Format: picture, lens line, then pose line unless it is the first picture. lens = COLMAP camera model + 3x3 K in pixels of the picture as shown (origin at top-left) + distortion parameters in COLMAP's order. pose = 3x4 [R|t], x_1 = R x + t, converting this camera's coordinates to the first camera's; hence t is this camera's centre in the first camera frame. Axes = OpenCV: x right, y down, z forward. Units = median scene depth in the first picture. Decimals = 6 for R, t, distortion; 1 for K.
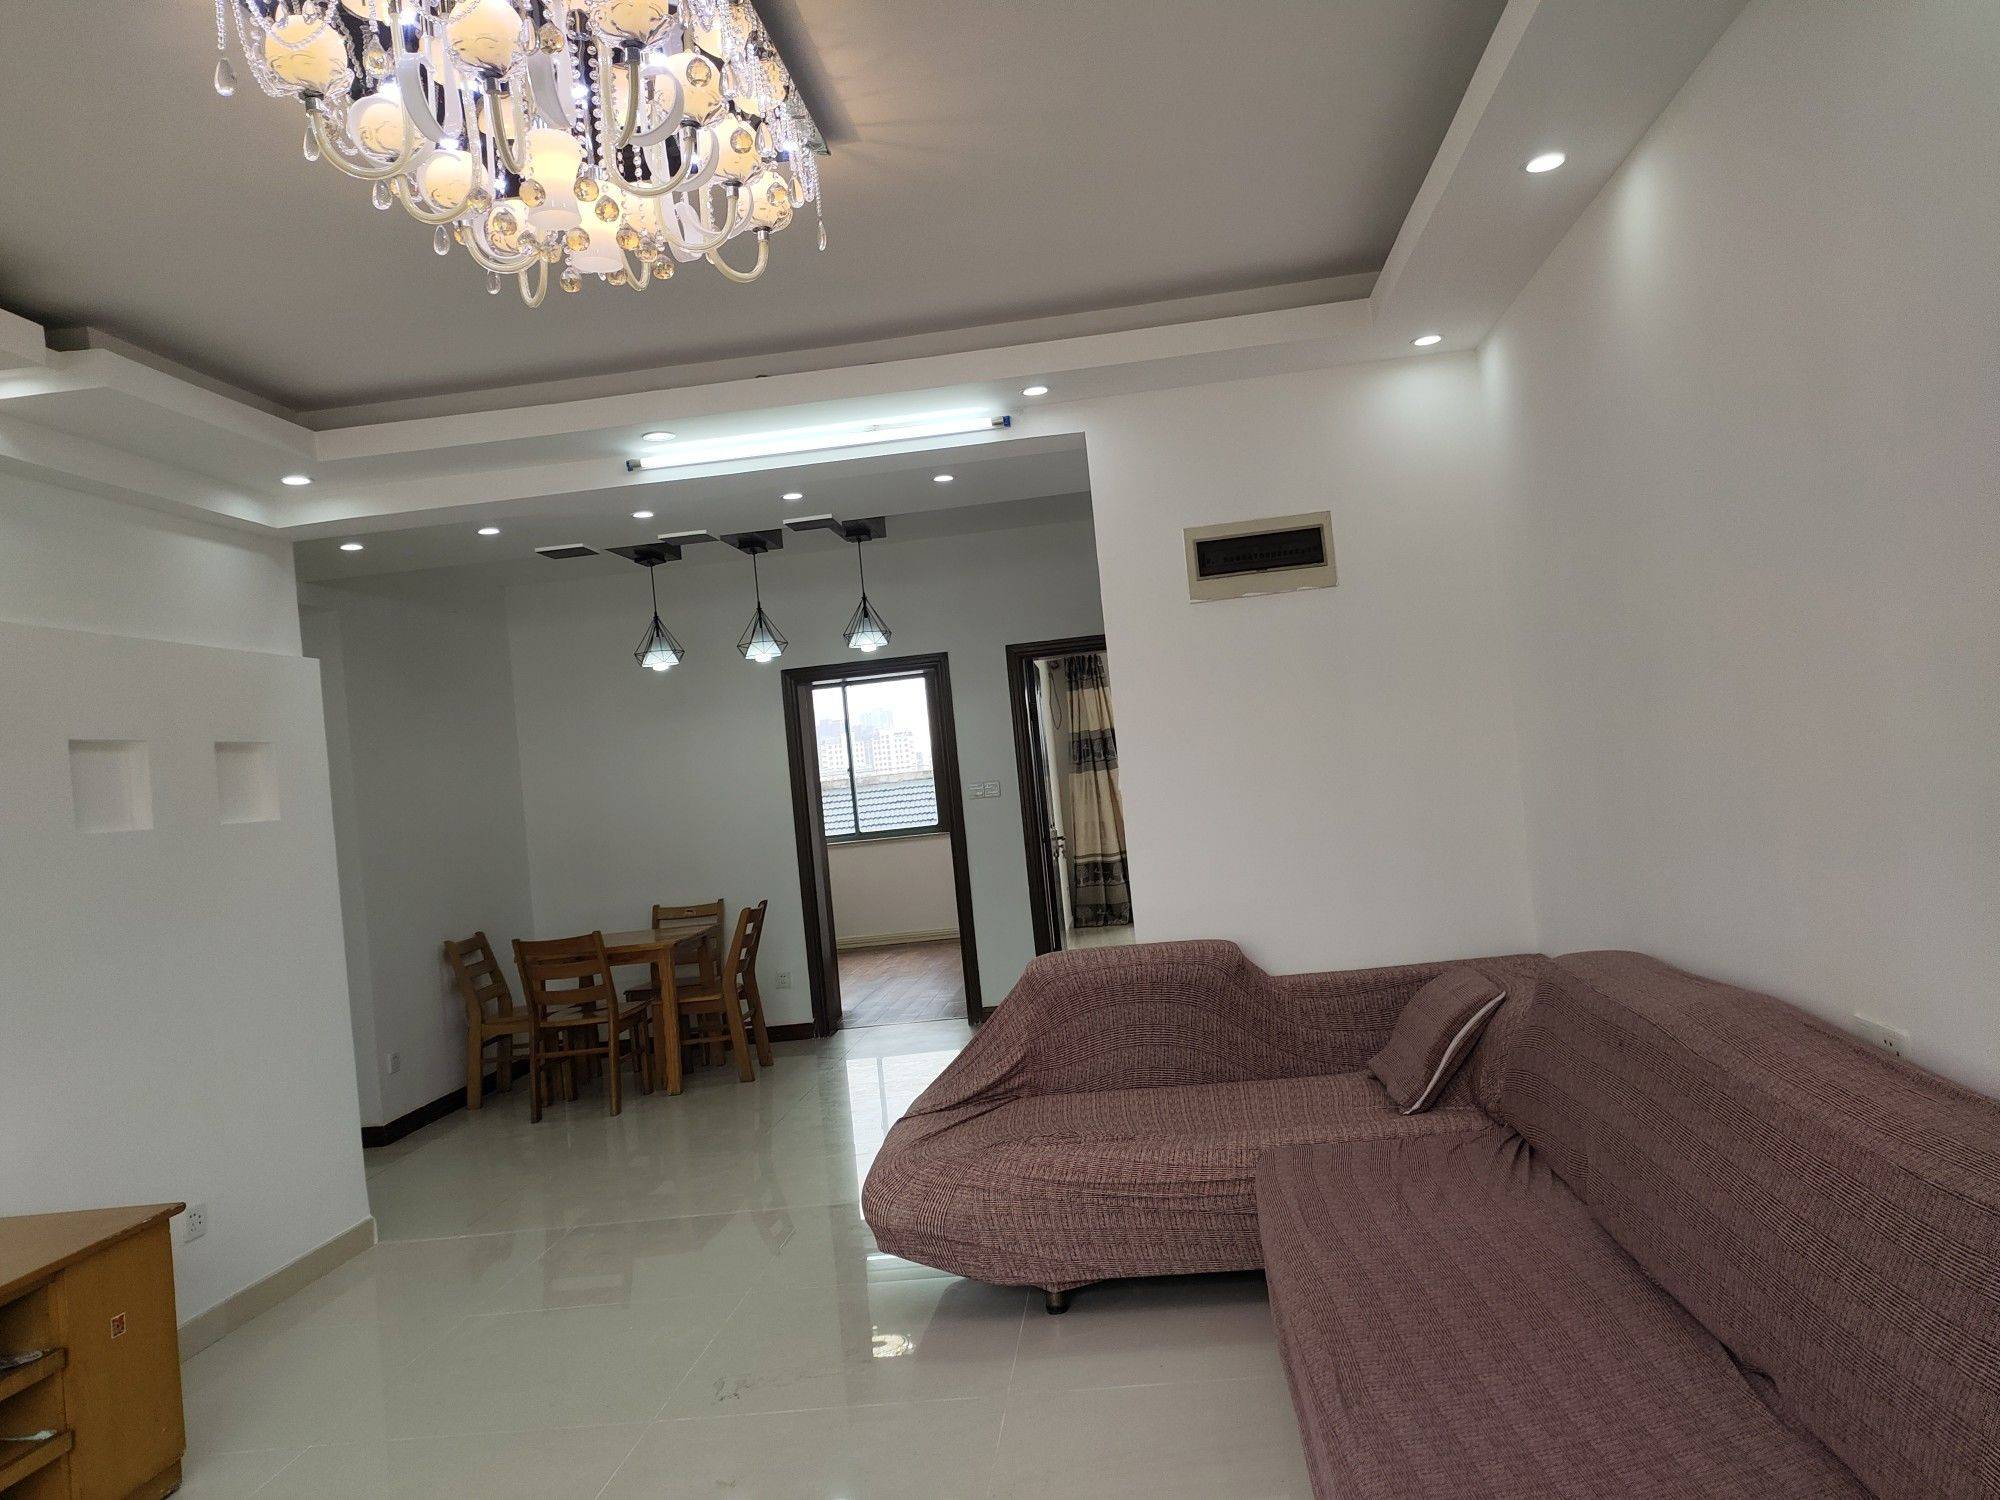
lens RADIAL K [[1486.0, 0, 999.5], [0, 1486.0, 749.4], [0, 0, 1]] dist [0.037108, -0.001336]
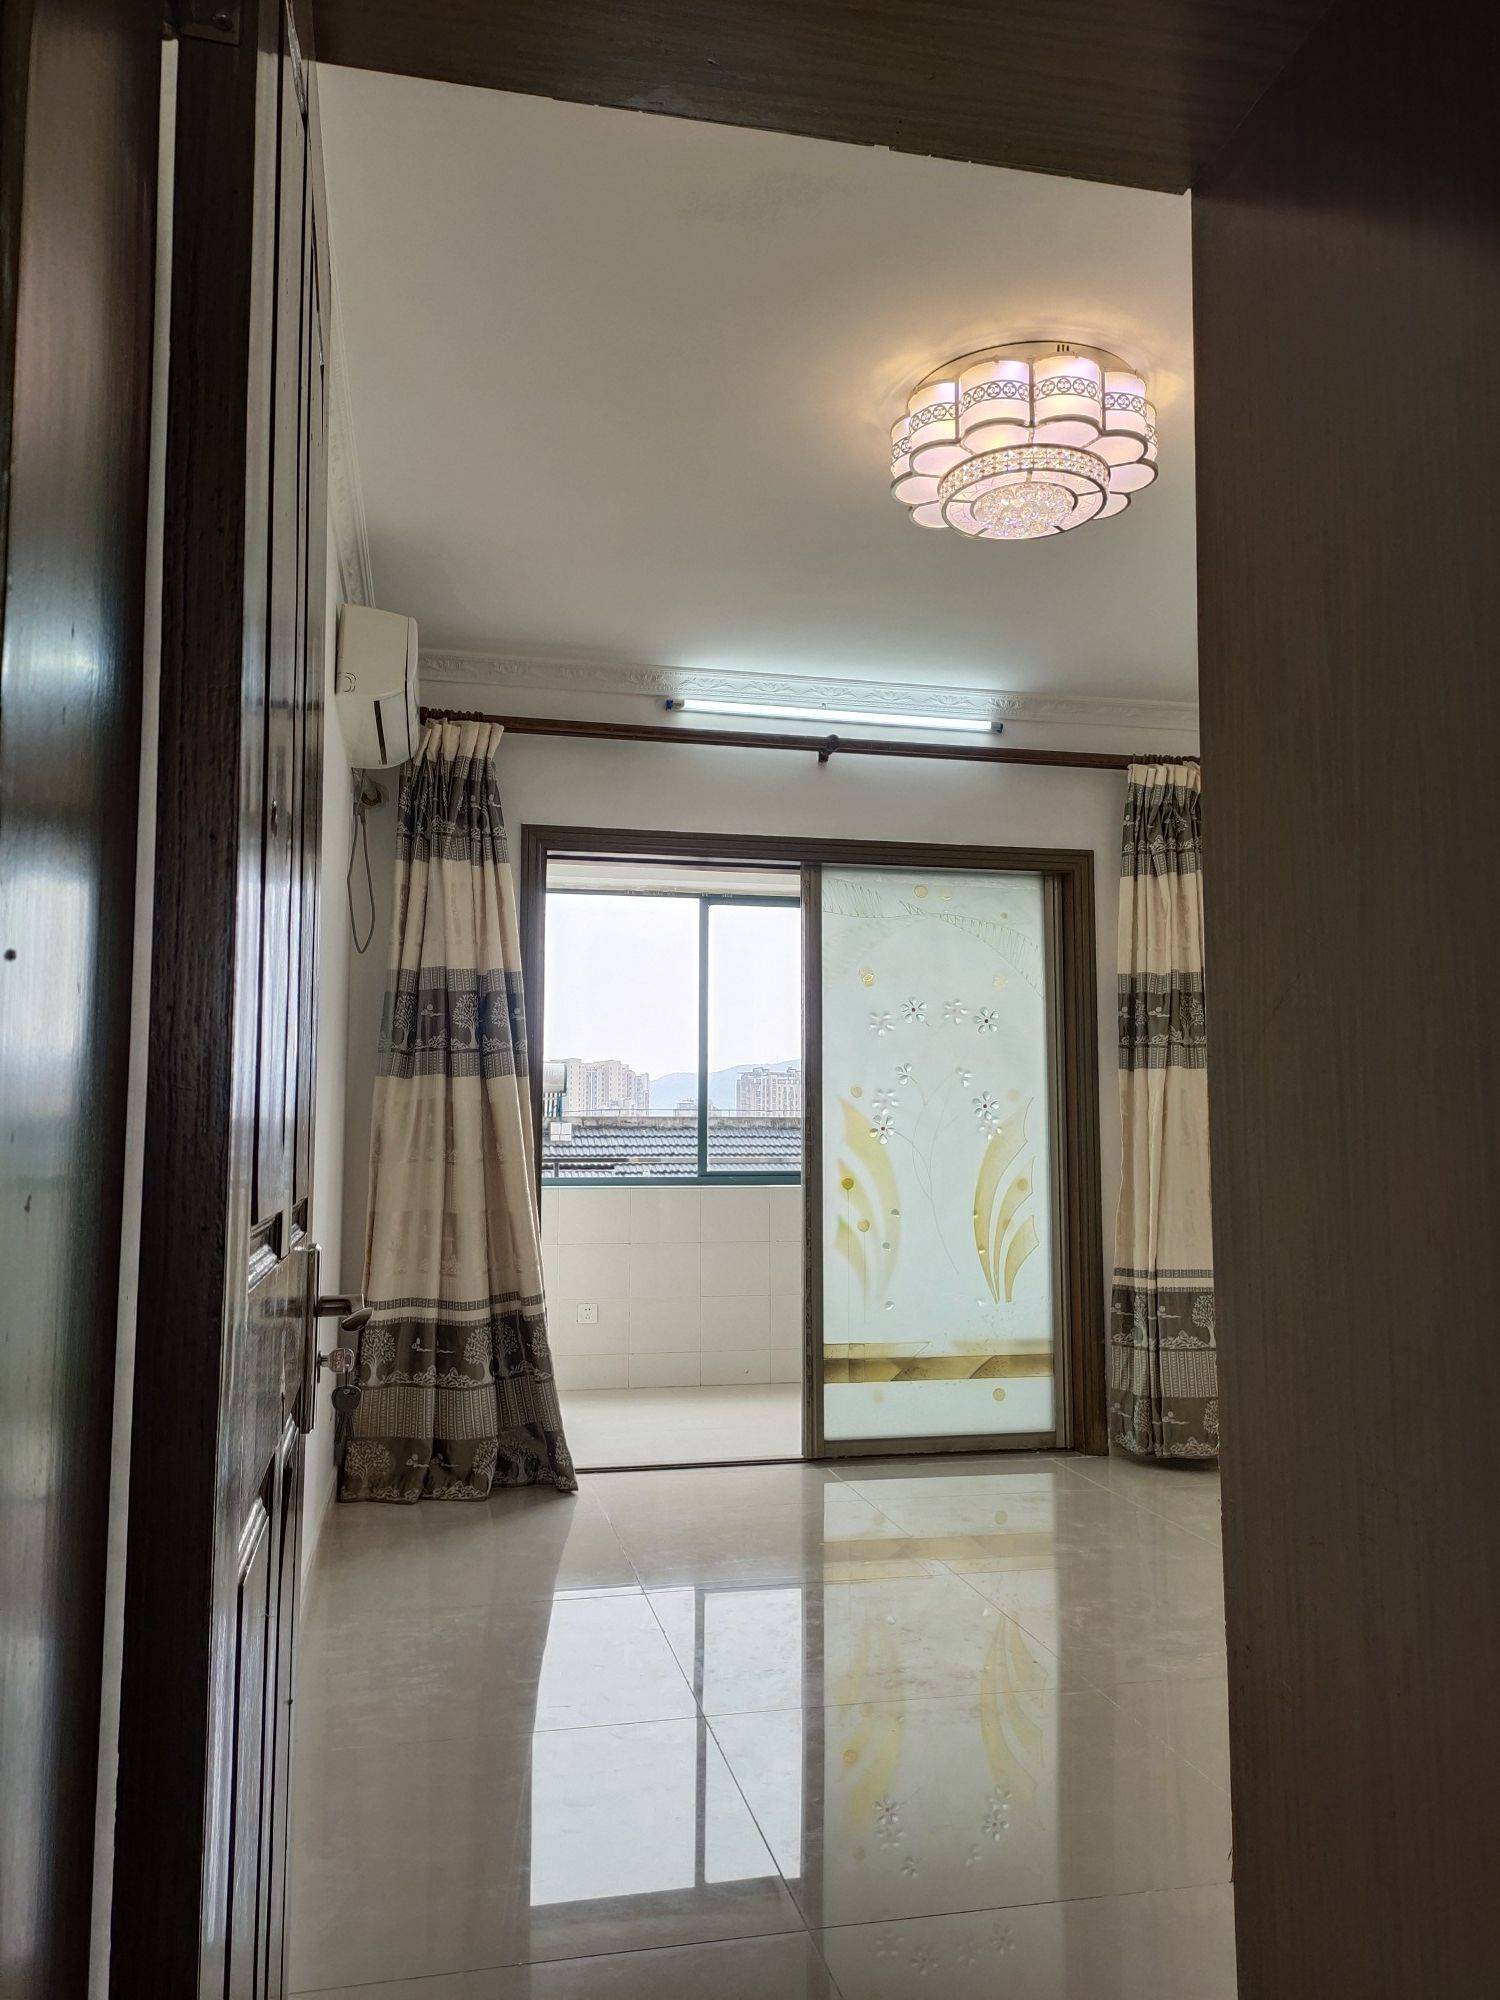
lens RADIAL K [[1486.0, 0, 752.9], [0, 1486.0, 1009.3], [0, 0, 1]] dist [0.037108, -0.001336]
pose [[0.942318, 0.127700, 0.309401, 0.018053], [-0.097326, 0.988958, -0.111756, 0.032326], [-0.320256, 0.075197, 0.944342, 0.617411]]
